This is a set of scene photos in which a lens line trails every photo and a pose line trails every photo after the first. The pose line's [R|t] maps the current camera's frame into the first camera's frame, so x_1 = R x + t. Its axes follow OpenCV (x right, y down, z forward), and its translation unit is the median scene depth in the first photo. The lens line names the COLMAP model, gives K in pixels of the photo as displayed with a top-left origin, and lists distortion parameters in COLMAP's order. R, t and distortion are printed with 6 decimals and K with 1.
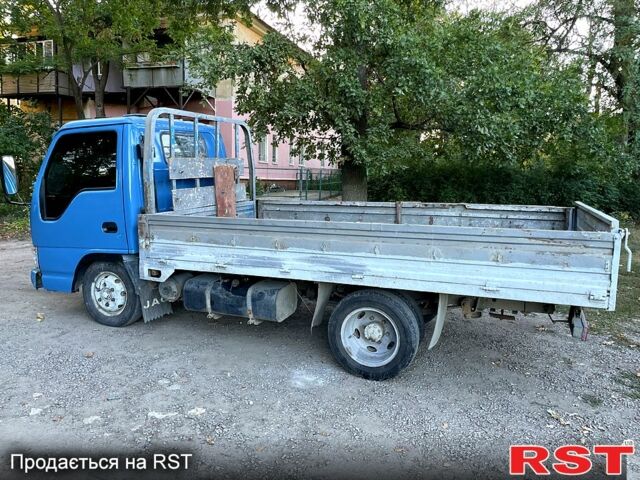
lens RADIAL K [[481.4, 0, 319.0], [0, 481.4, 238.8], [0, 0, 1]] dist [0.087976, -0.115347]
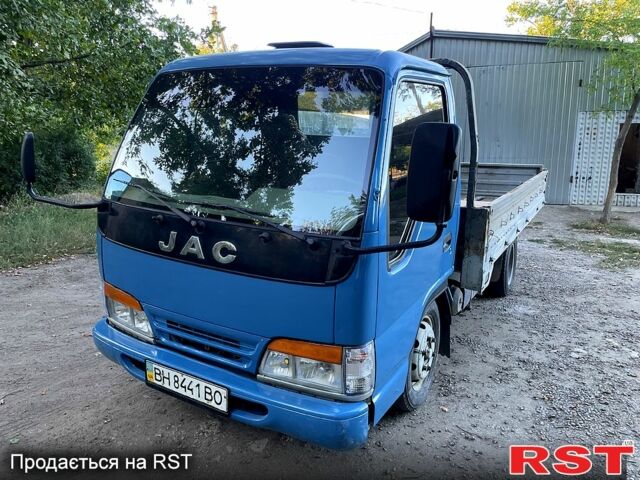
lens RADIAL K [[481.4, 0, 319.0], [0, 481.4, 238.8], [0, 0, 1]] dist [0.087976, -0.115347]
pose [[0.128930, -0.210265, 0.969106, -1.165317], [0.129936, 0.972419, 0.193697, -0.187280], [-0.983104, 0.100948, 0.152695, 1.175390]]
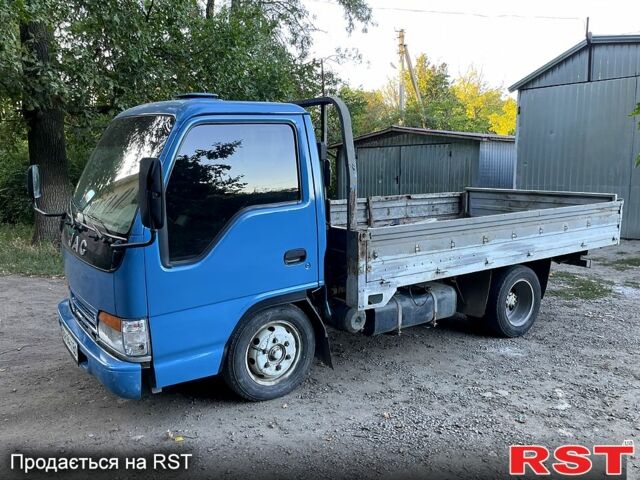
lens RADIAL K [[533.8, 0, 314.1], [0, 533.8, 240.3], [0, 0, 1]] dist [0.103630, -0.144491]
pose [[0.535571, -0.132154, 0.834086, -1.178426], [0.124572, 0.989238, 0.076748, -0.114951], [-0.835252, 0.062800, 0.546270, 0.597021]]
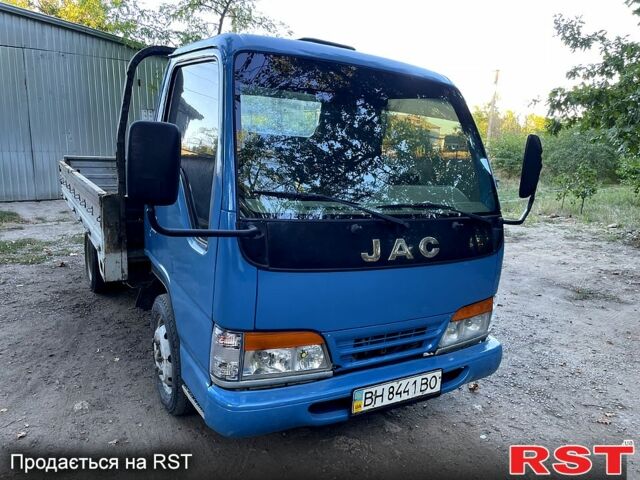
lens RADIAL K [[481.4, 0, 319.0], [0, 481.4, 238.8], [0, 0, 1]] dist [0.087976, -0.115347]
pose [[-0.803534, -0.154183, 0.574944, -0.890000], [0.036797, 0.951159, 0.306500, -0.272685], [-0.594121, 0.267439, -0.758615, 1.866312]]
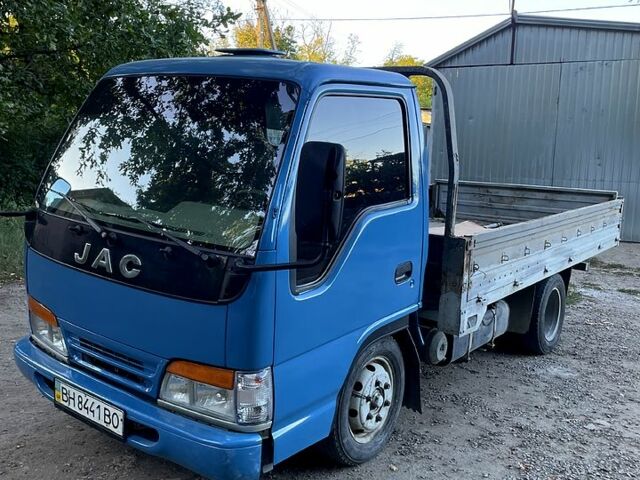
lens RADIAL K [[642.8, 0, 316.9], [0, 642.8, 238.4], [0, 0, 1]] dist [0.086872, -0.108475]
pose [[0.254604, -0.141587, 0.956624, -1.264514], [0.098340, 0.987886, 0.120041, -0.174960], [-0.962032, 0.063511, 0.265443, 0.989094]]
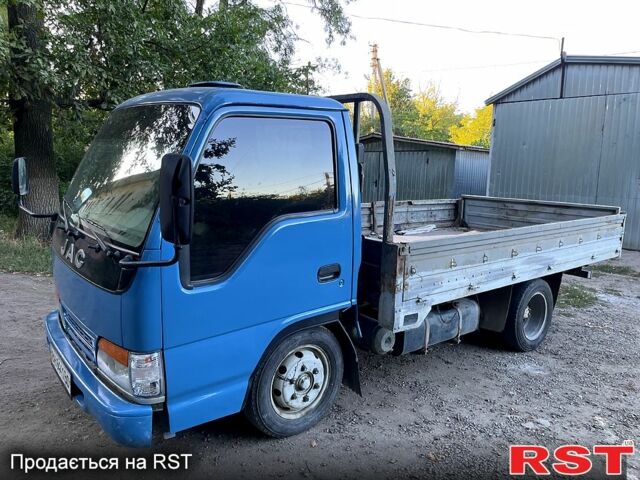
lens RADIAL K [[481.4, 0, 319.0], [0, 481.4, 238.8], [0, 0, 1]] dist [0.087976, -0.115347]
pose [[0.473381, -0.127428, 0.871592, -1.071861], [0.094048, 0.991136, 0.093826, -0.139743], [-0.875823, 0.037556, 0.481169, 0.780742]]
